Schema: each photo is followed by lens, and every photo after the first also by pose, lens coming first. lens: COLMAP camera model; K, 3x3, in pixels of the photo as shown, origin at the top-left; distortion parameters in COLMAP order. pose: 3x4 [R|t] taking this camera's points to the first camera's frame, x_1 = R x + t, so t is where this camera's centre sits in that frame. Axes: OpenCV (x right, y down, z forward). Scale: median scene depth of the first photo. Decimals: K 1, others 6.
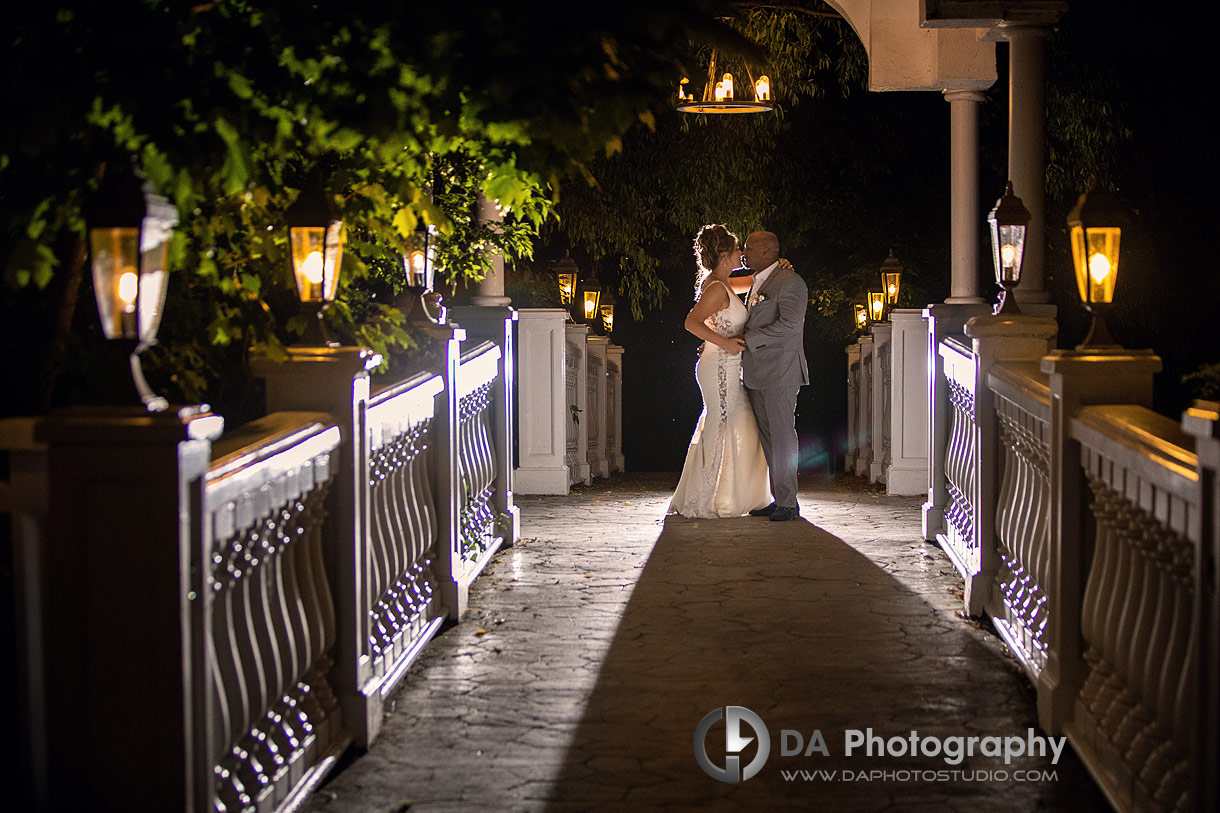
lens RADIAL K [[2423.1, 0, 610.0], [0, 2423.1, 406.5], [0, 0, 1]] dist [-0.299084, 0.098132]
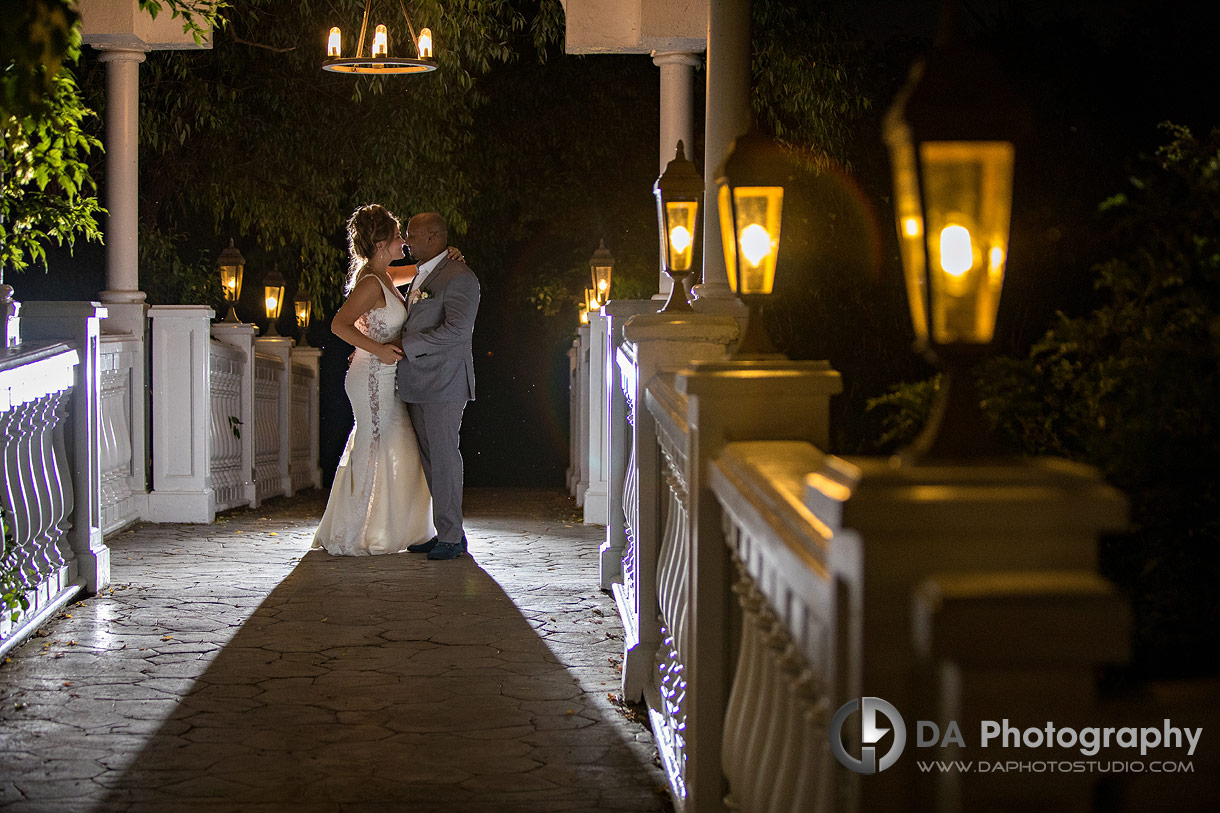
lens RADIAL K [[2423.1, 0, 610.0], [0, 2423.1, 406.5], [0, 0, 1]] dist [-0.299084, 0.098132]
pose [[0.996026, 0.003024, 0.089010, 0.060491], [-0.002999, 0.999995, -0.000418, -0.006065], [-0.089011, 0.000149, 0.996031, 0.180667]]
